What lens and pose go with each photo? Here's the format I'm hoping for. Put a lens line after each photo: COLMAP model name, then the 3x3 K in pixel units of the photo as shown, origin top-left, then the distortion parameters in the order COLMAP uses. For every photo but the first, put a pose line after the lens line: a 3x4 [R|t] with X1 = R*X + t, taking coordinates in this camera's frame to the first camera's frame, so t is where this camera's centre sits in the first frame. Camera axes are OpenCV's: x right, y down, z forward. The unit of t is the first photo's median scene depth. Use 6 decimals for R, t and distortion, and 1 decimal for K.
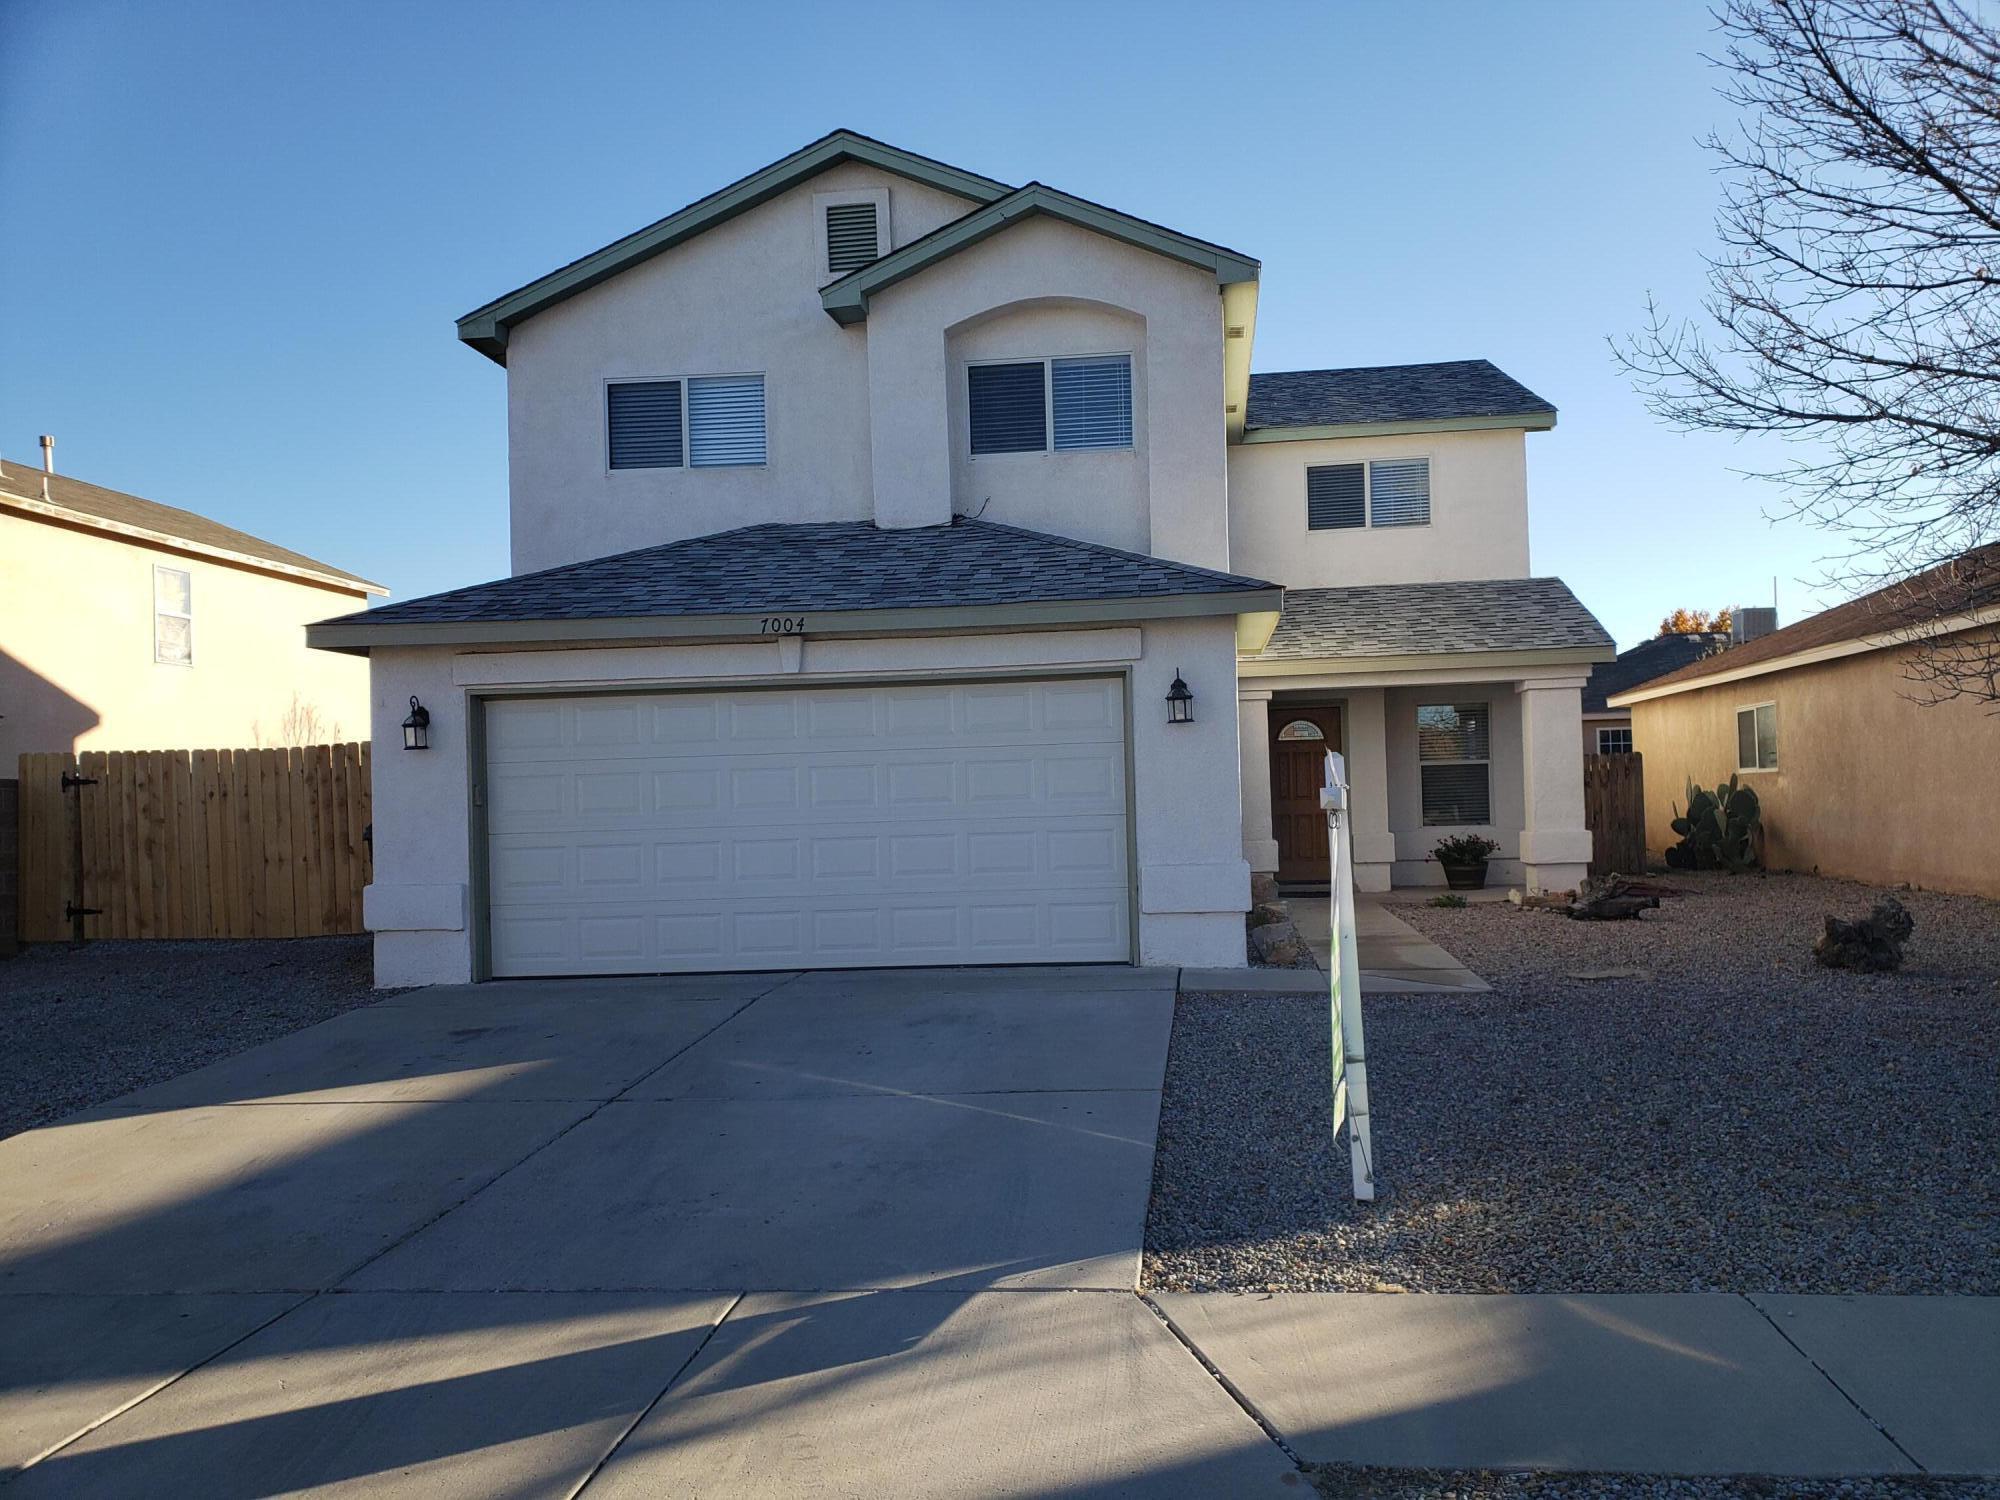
lens RADIAL K [[1614.2, 0, 997.2], [0, 1614.2, 782.0], [0, 0, 1]] dist [0.026564, -0.014917]
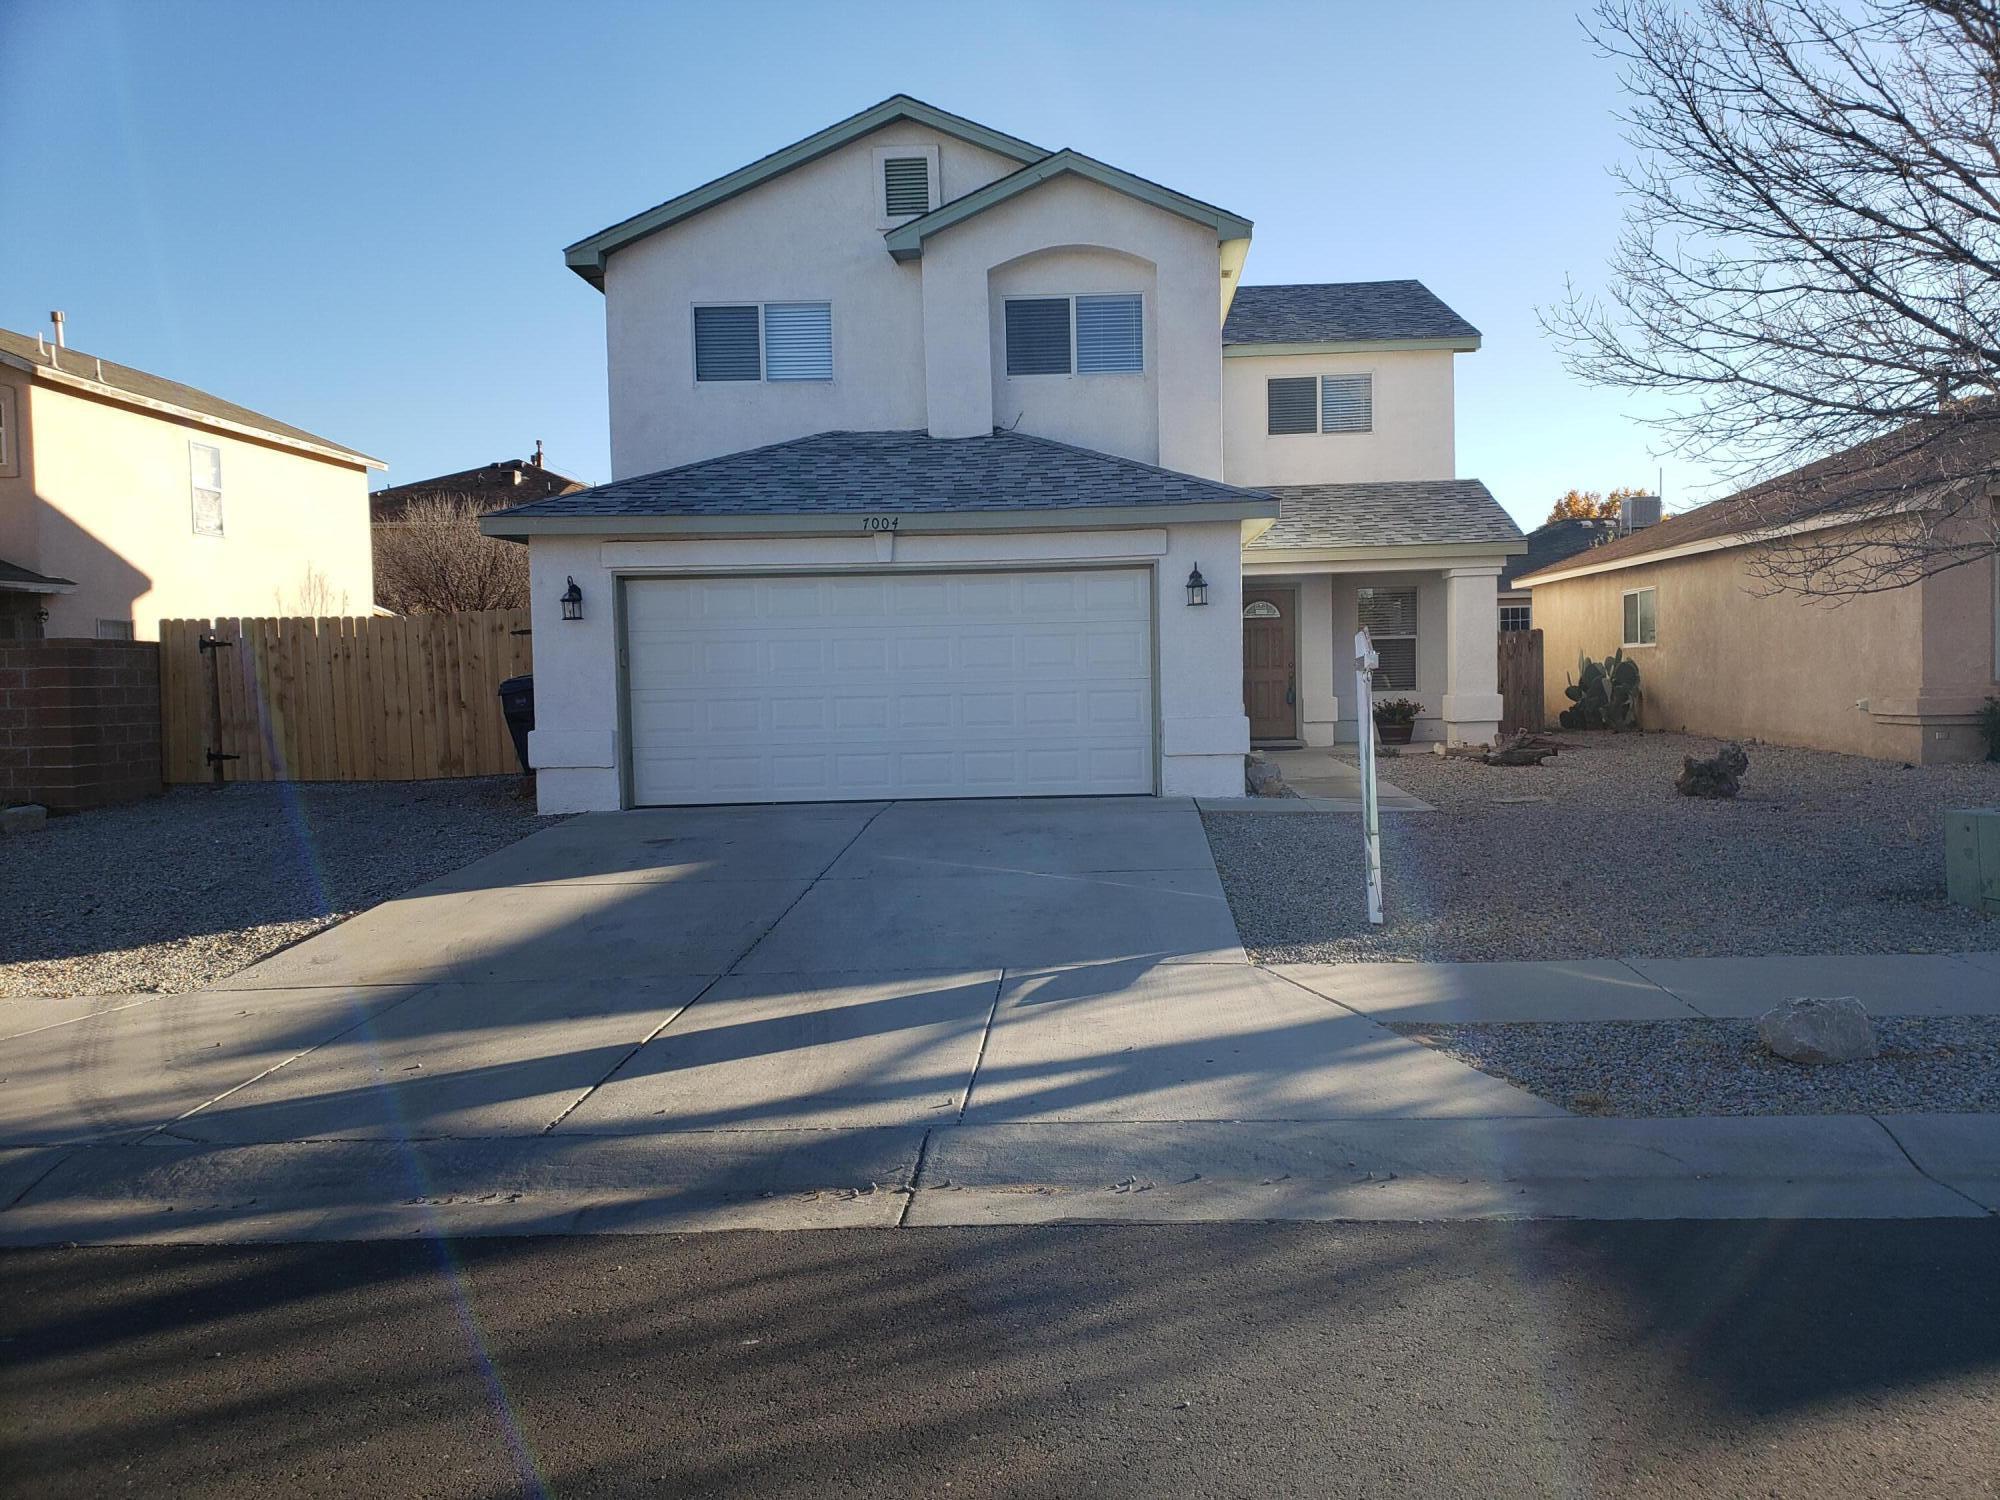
lens RADIAL K [[1647.0, 0, 1000.0], [0, 1647.0, 750.0], [0, 0, 1]] dist [0.066814, -0.112416]
pose [[0.997502, 0.003209, 0.070564, -0.105490], [-0.007352, 0.998259, 0.058528, 0.002010], [-0.070253, -0.058900, 0.995789, -0.230050]]
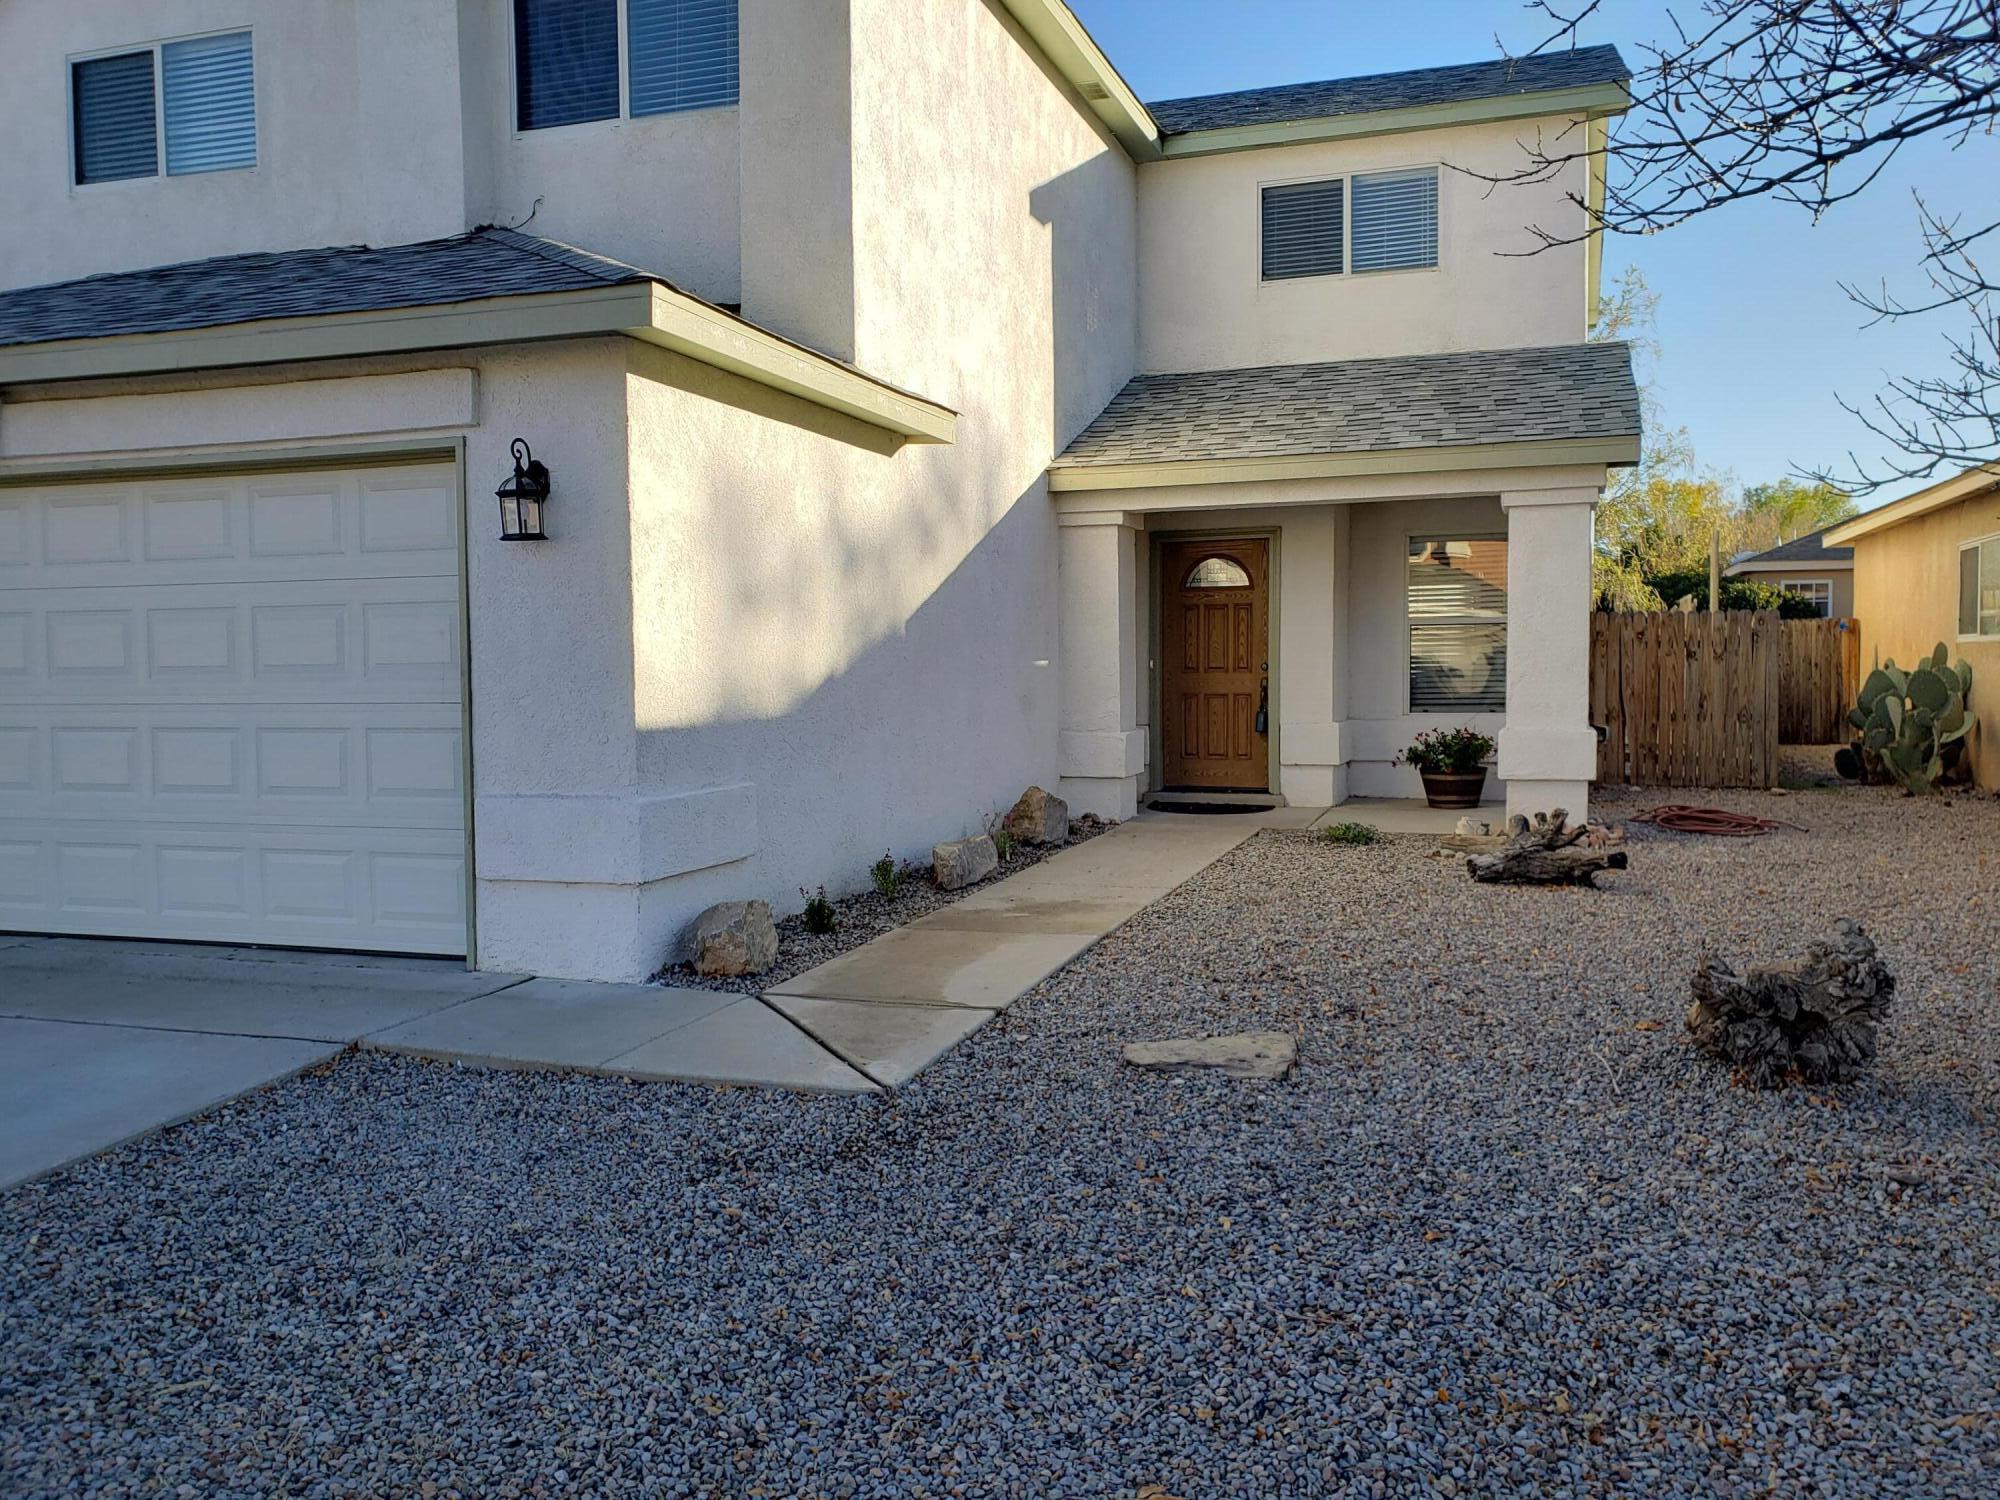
lens RADIAL K [[1557.9, 0, 1056.6], [0, 1557.9, 754.2], [0, 0, 1]] dist [-0.006278, -0.006991]
pose [[0.978626, 0.030535, -0.203367, 0.320316], [-0.014812, 0.996813, 0.078392, -0.006043], [0.205112, -0.073704, 0.975959, 0.406335]]
